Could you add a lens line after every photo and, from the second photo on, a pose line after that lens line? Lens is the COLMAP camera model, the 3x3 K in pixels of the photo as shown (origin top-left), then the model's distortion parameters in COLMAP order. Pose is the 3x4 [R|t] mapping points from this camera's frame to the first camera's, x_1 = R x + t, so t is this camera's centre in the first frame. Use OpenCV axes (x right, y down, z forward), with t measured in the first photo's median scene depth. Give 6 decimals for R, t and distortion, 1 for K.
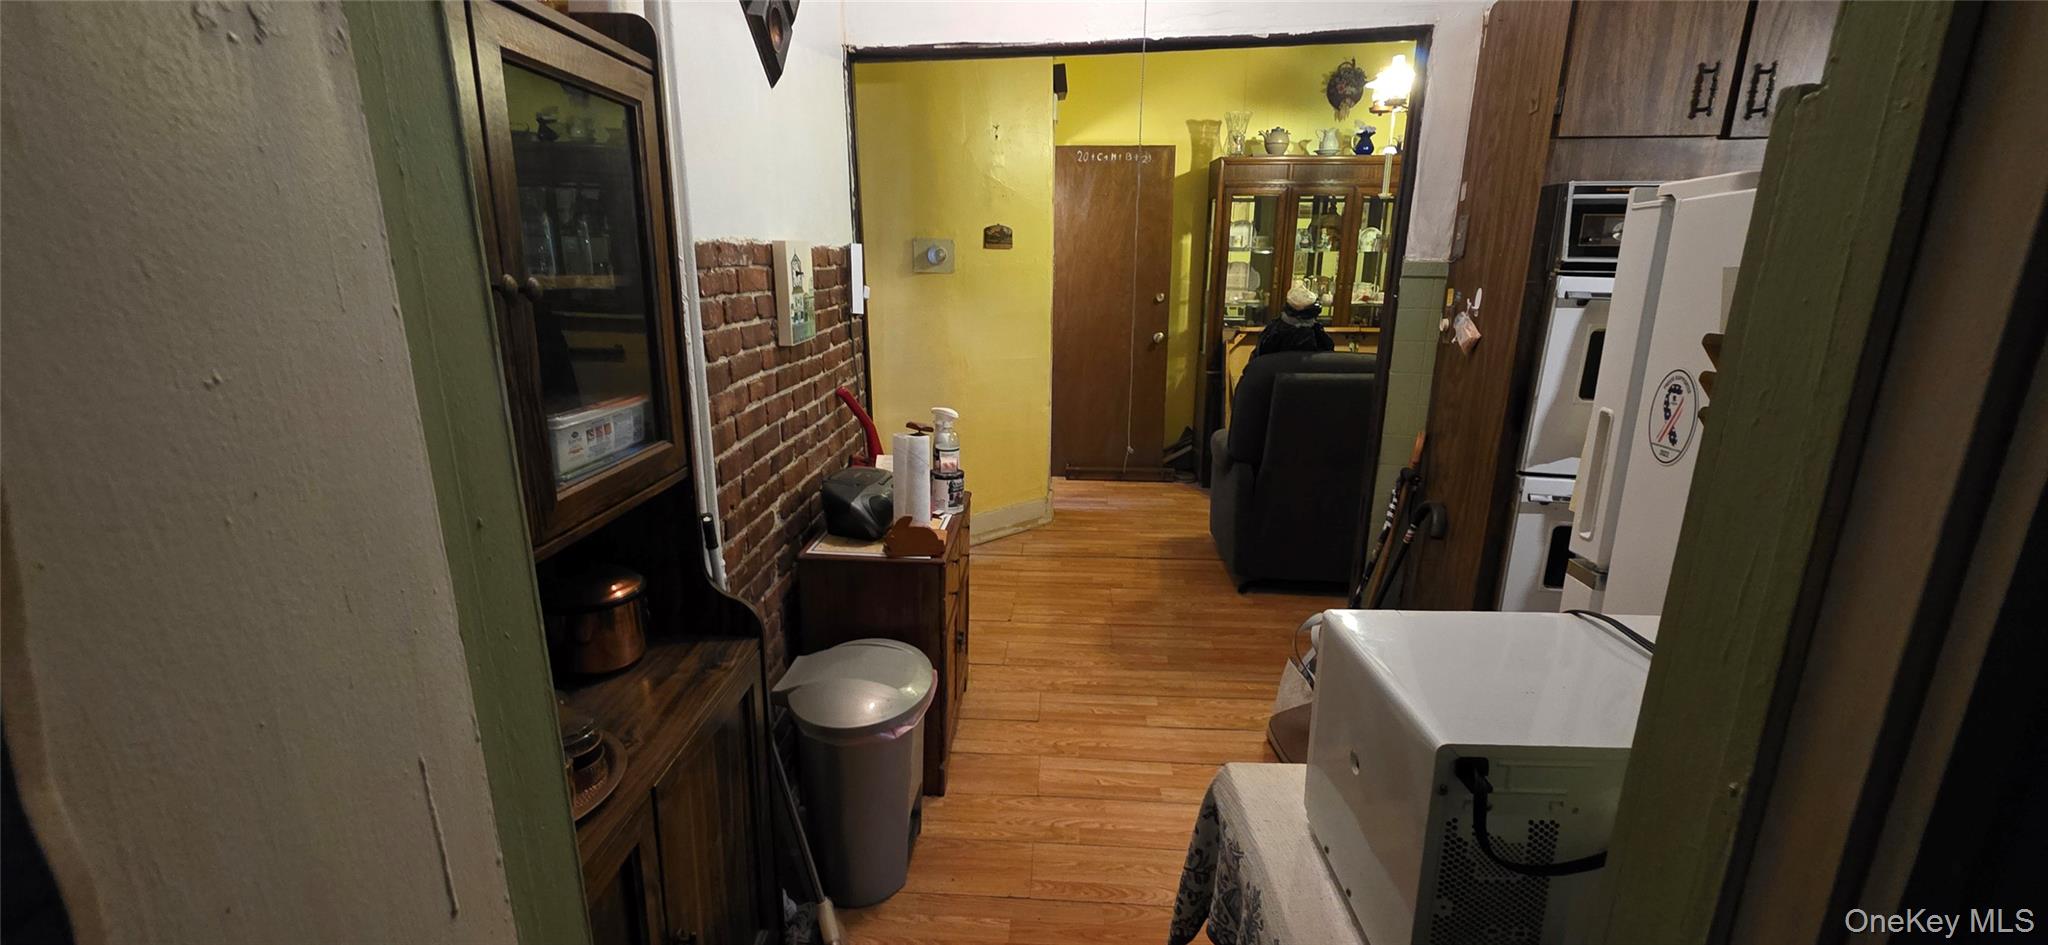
lens RADIAL K [[811.9, 0, 1017.4], [0, 811.9, 472.6], [0, 0, 1]] dist [0.001368, 0.000098]
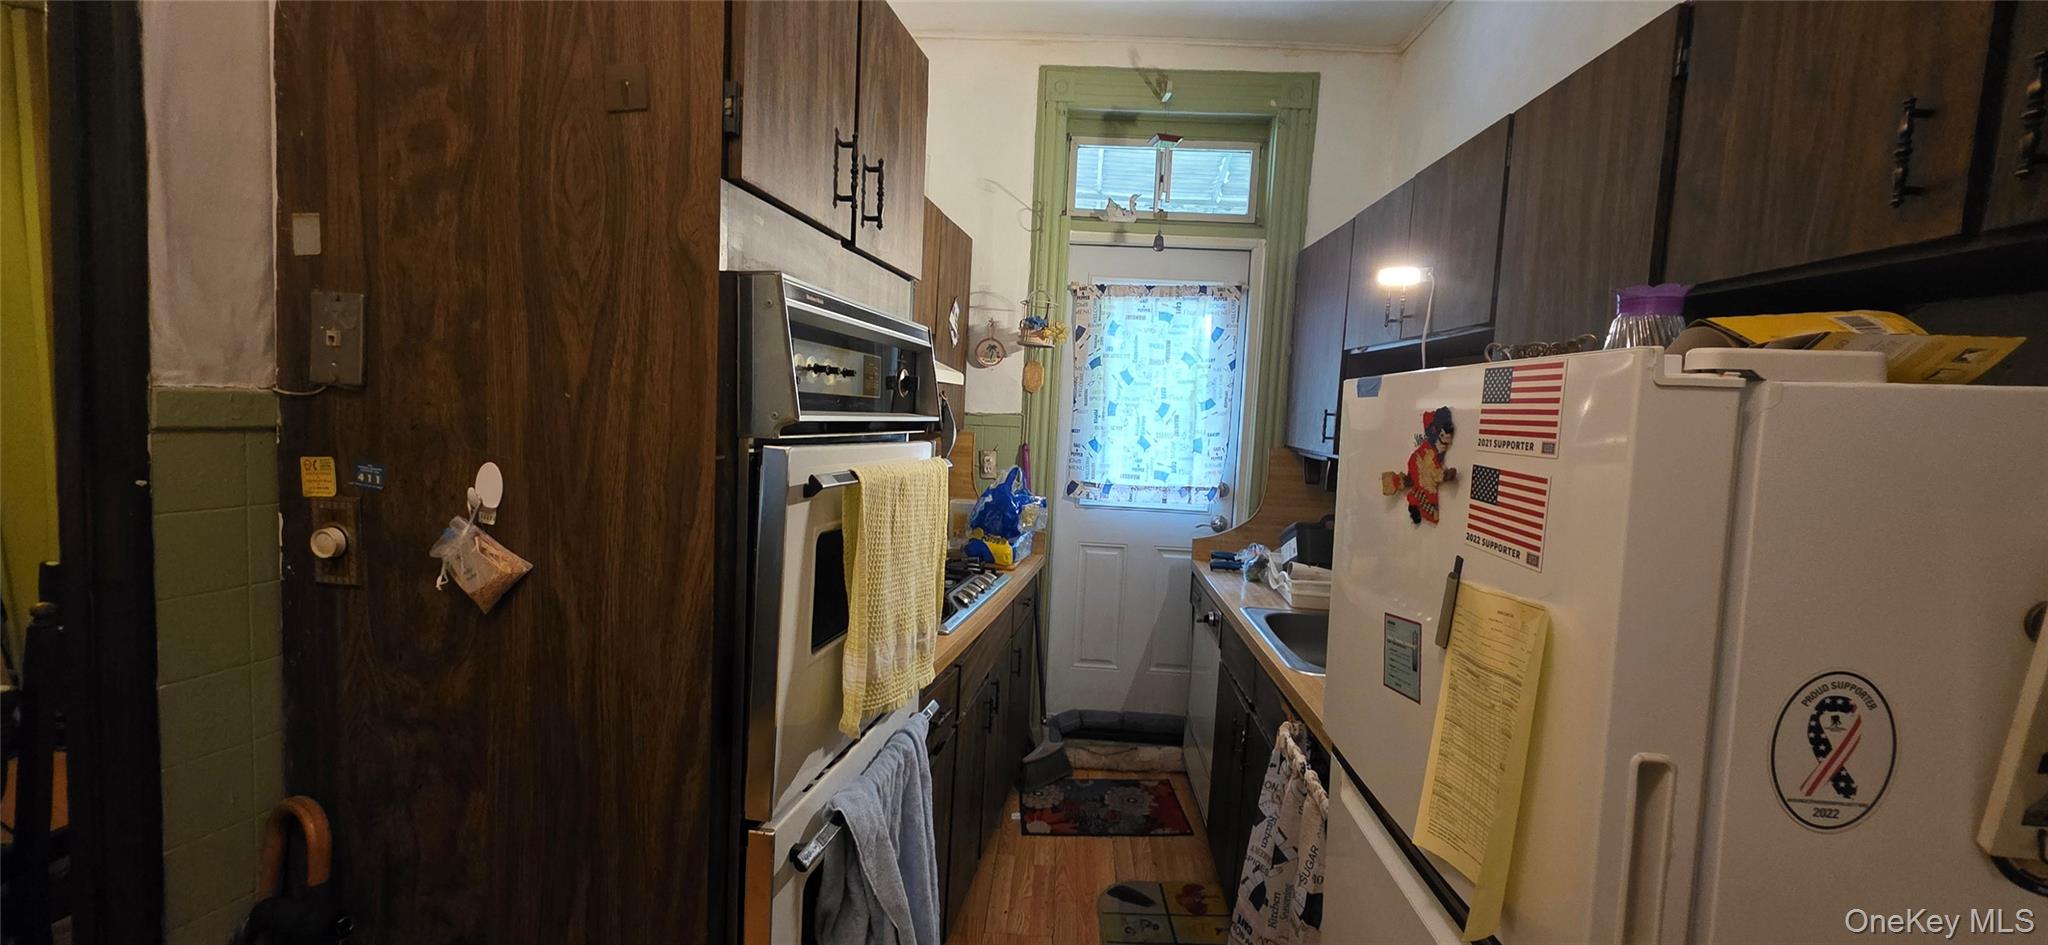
lens RADIAL K [[811.9, 0, 1022.4], [0, 811.9, 469.4], [0, 0, 1]] dist [0.001368, 0.000098]
pose [[-0.020414, -0.082876, 0.996351, 0.250754], [0.201830, 0.975700, 0.085293, -0.422091], [-0.979208, 0.202835, -0.003191, 1.497168]]
